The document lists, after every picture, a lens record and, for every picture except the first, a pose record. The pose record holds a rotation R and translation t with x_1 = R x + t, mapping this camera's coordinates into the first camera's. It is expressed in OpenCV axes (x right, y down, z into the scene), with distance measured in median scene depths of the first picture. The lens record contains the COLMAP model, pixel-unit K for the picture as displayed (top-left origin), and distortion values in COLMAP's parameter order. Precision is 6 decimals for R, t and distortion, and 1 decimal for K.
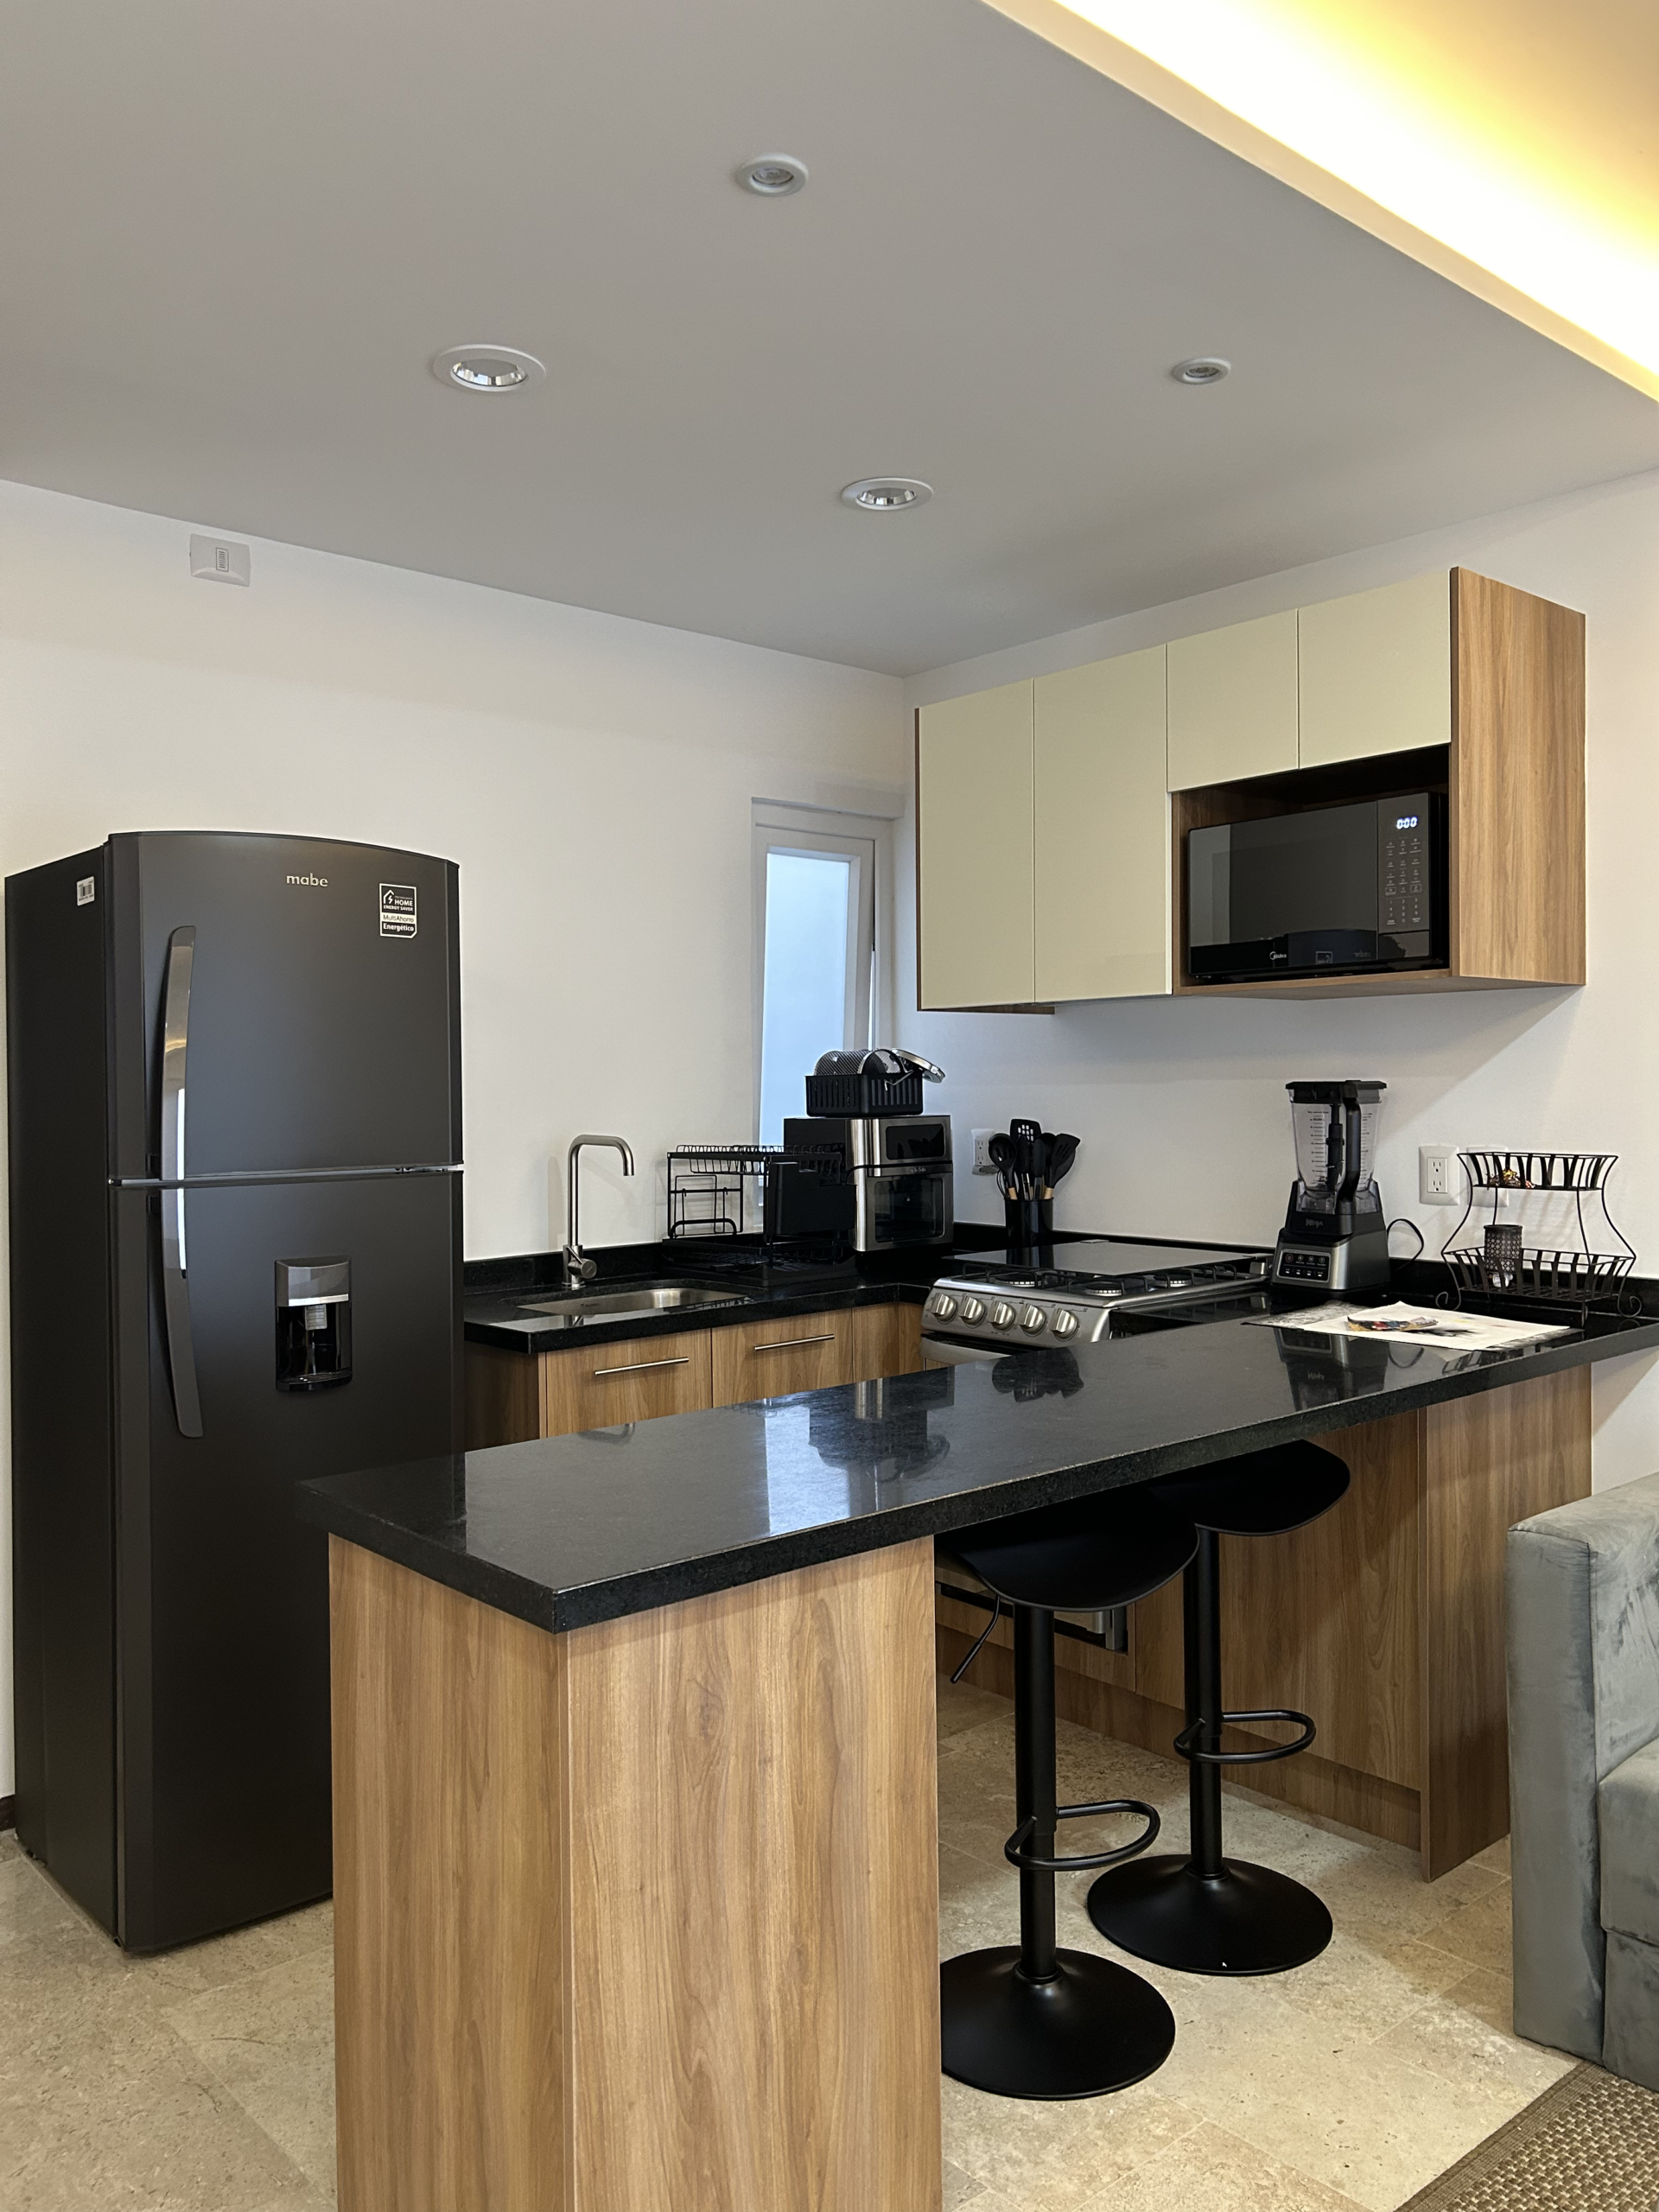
lens RADIAL K [[1660.0, 0, 835.9], [0, 1660.0, 1105.1], [0, 0, 1]] dist [0.033658, -0.013656]
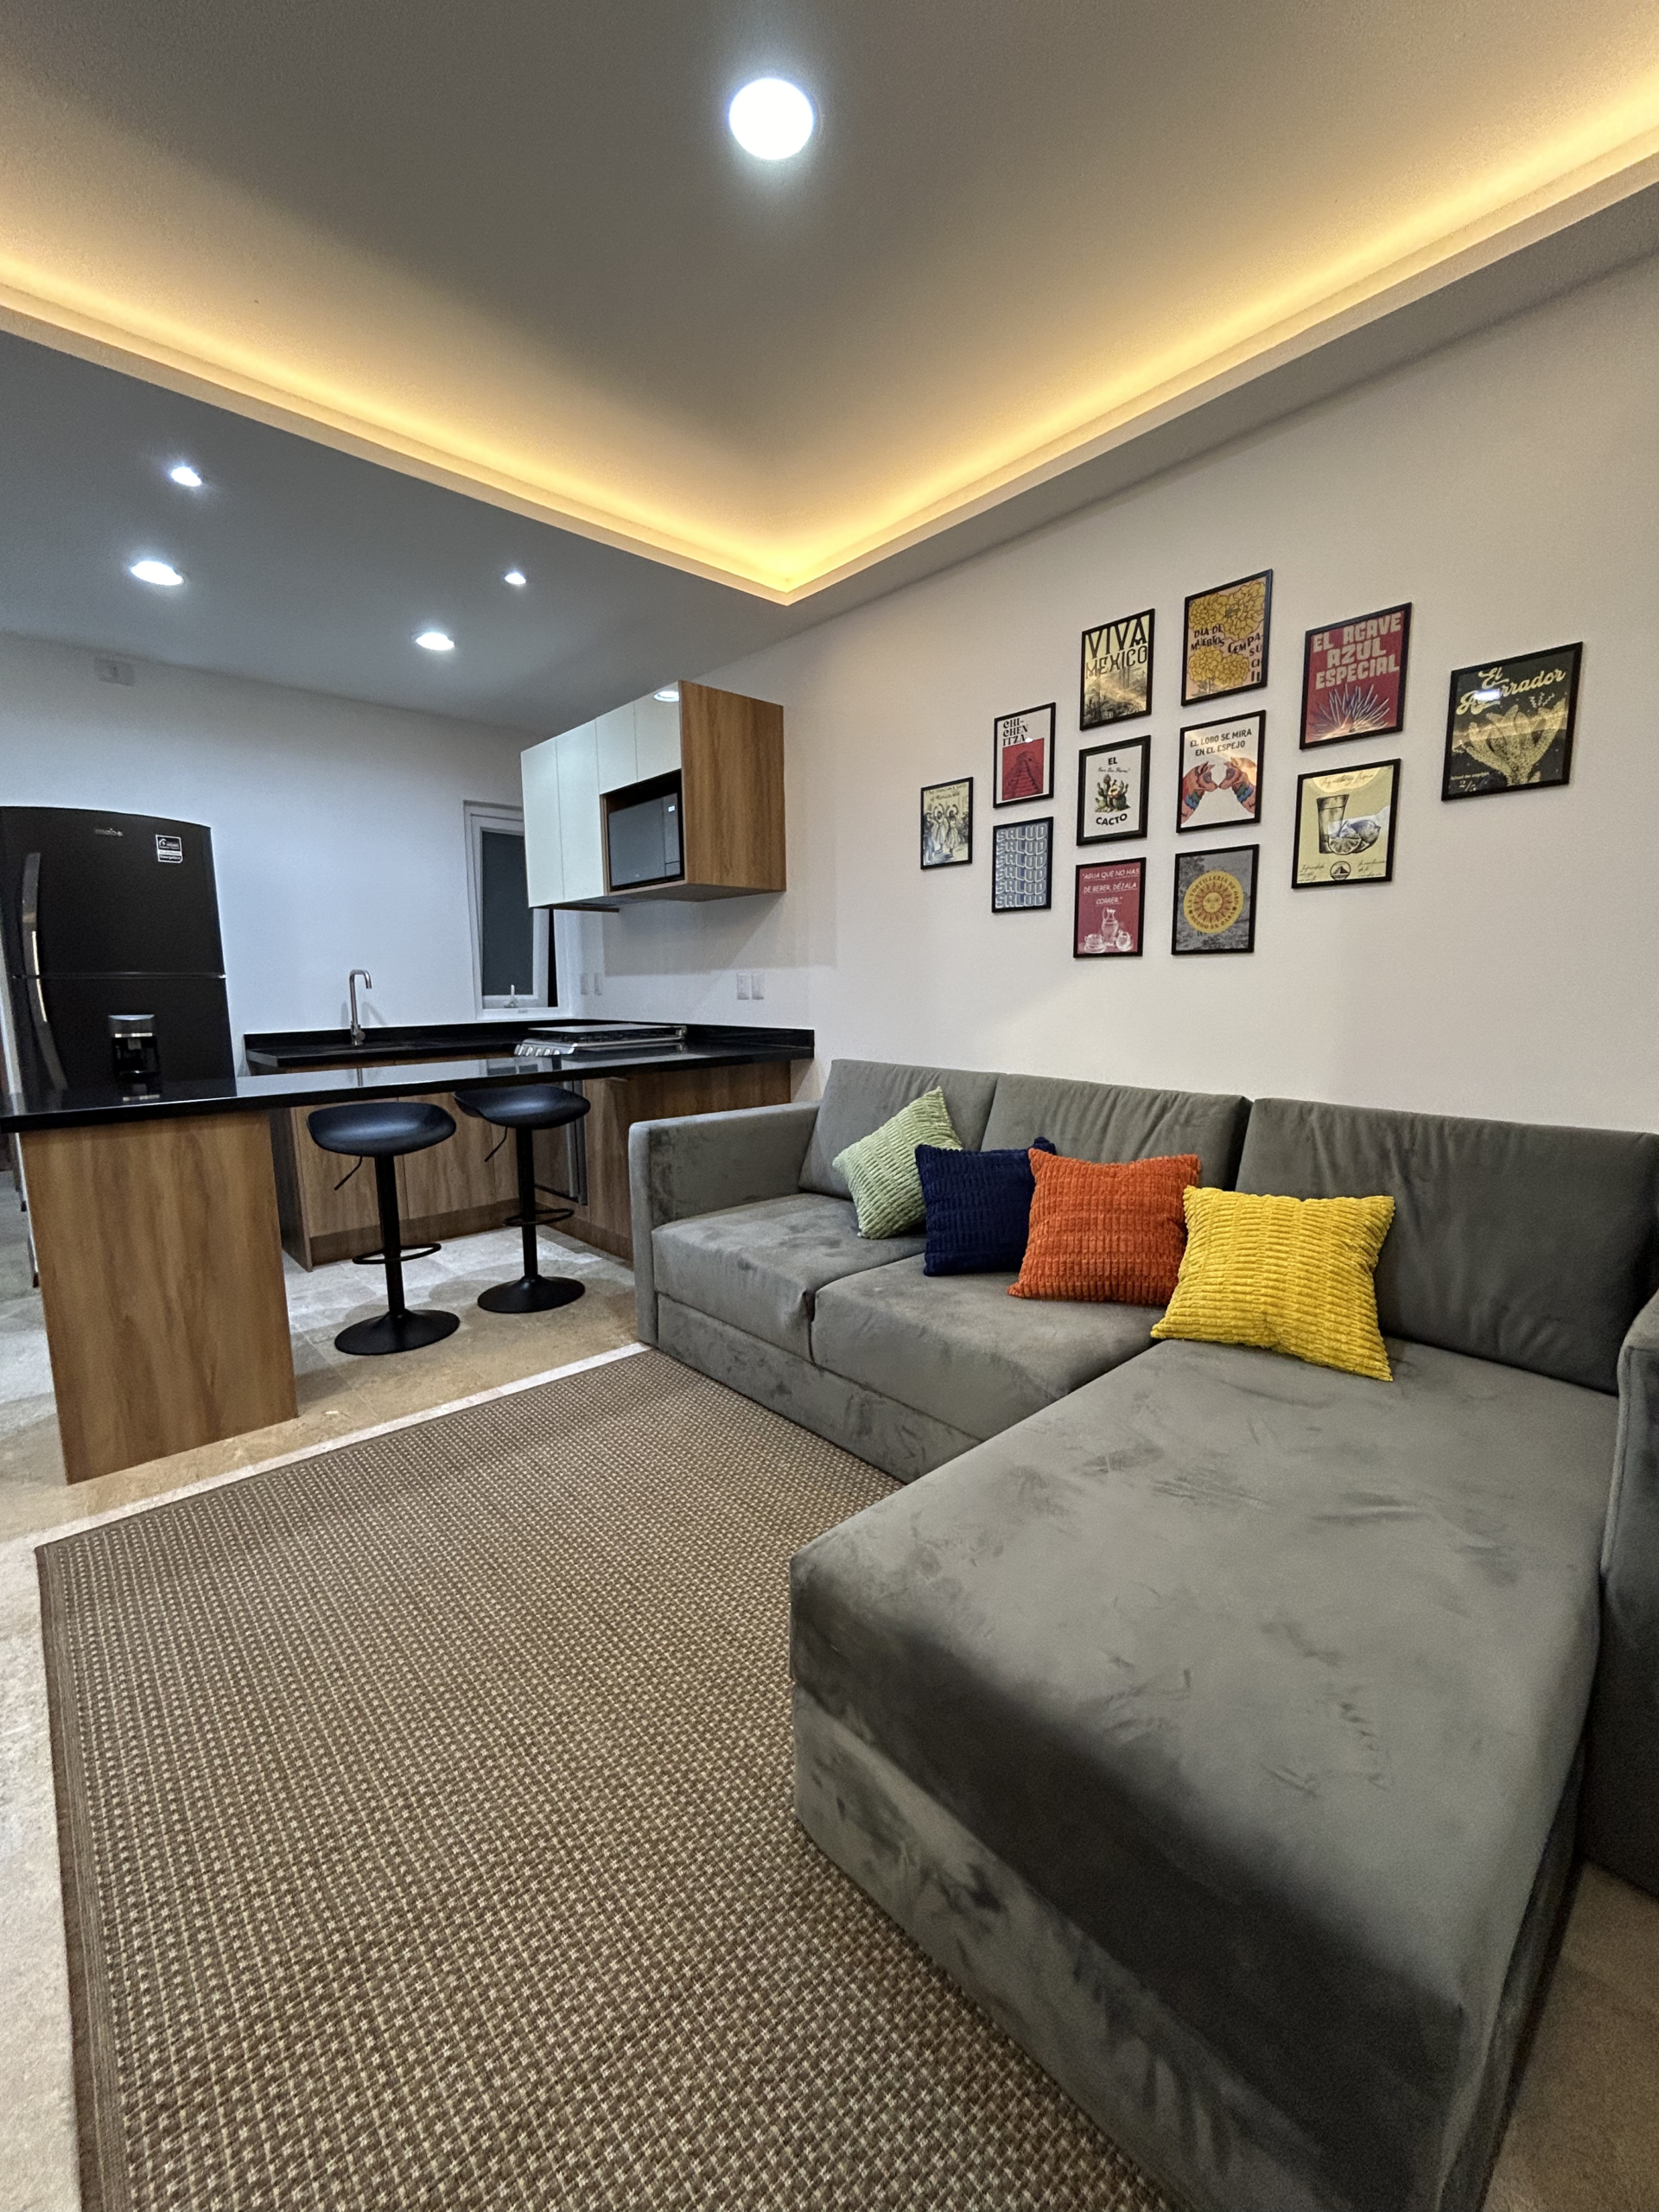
lens RADIAL K [[892.4, 0, 836.1], [0, 892.4, 1103.5], [0, 0, 1]] dist [0.000555, -0.000445]
pose [[0.998912, -0.009173, 0.045721, 0.833895], [0.003449, 0.992309, 0.123734, 0.101147], [-0.046504, -0.123442, 0.991262, -0.277707]]
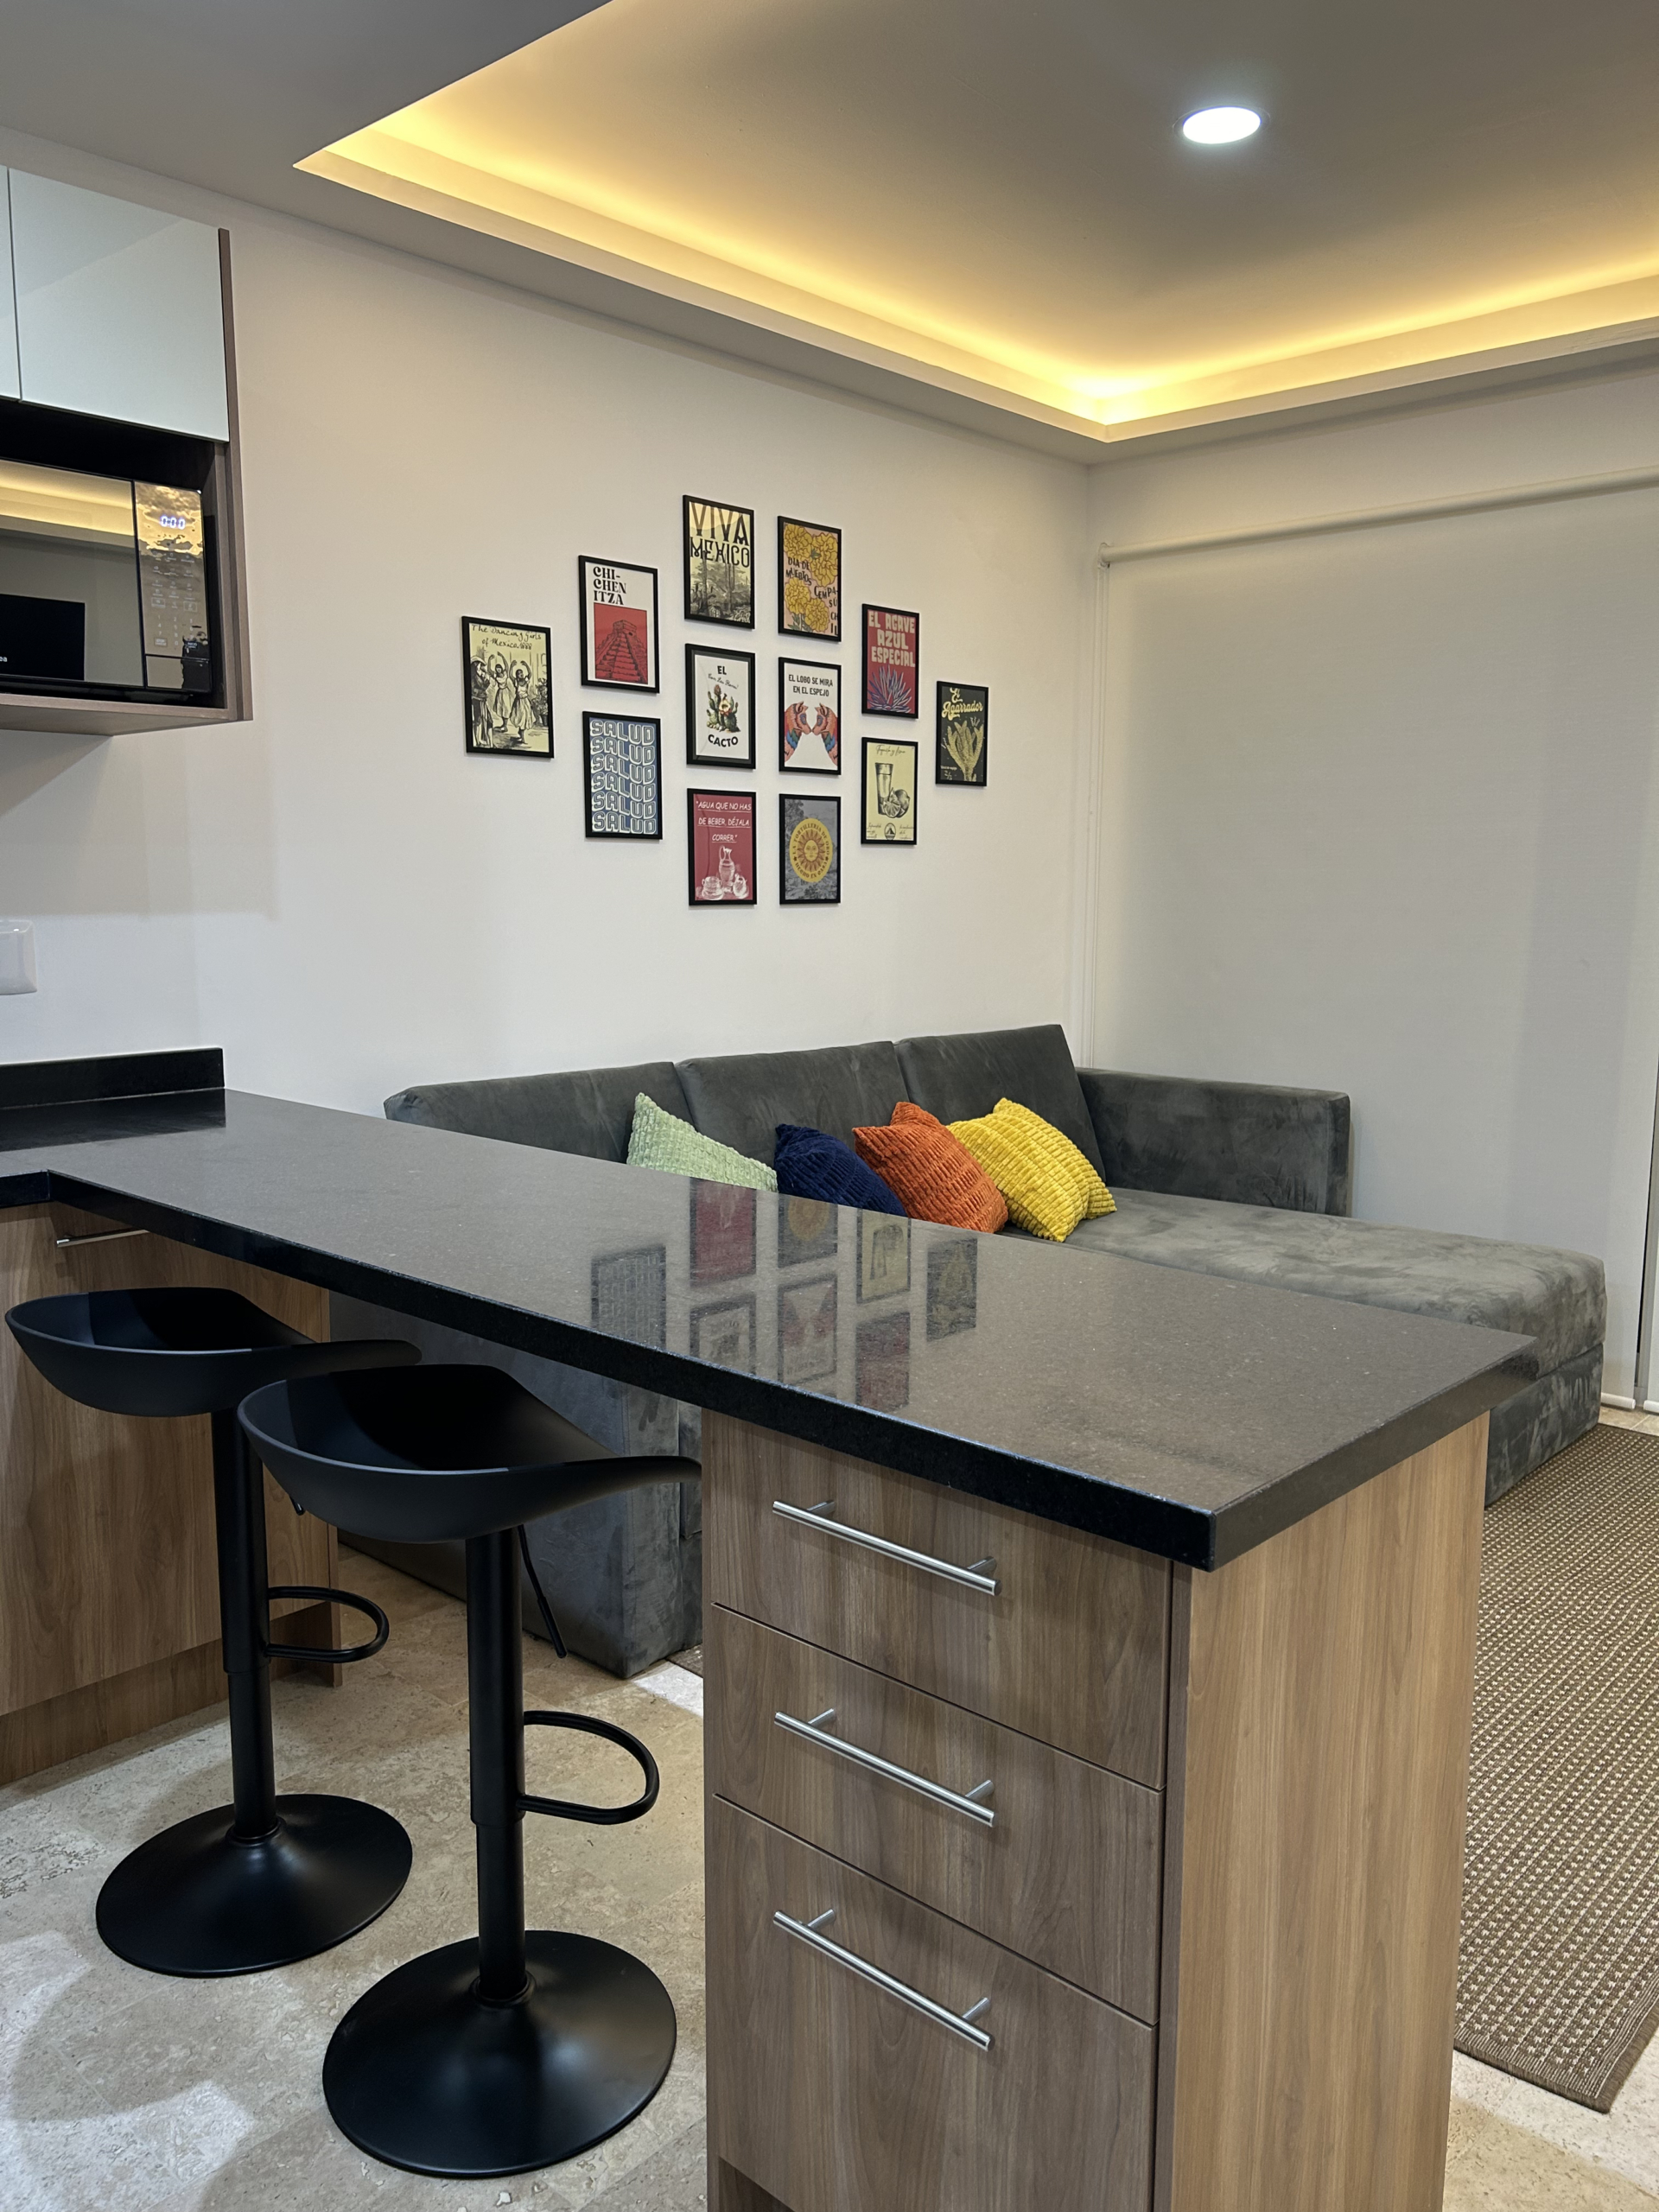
lens RADIAL K [[1660.0, 0, 836.2], [0, 1660.0, 1115.5], [0, 0, 1]] dist [0.033658, -0.013656]
pose [[-0.118551, -0.136581, 0.983510, -0.818249], [0.007279, 0.990349, 0.138408, 0.021844], [-0.992921, 0.023567, -0.116413, 1.210070]]
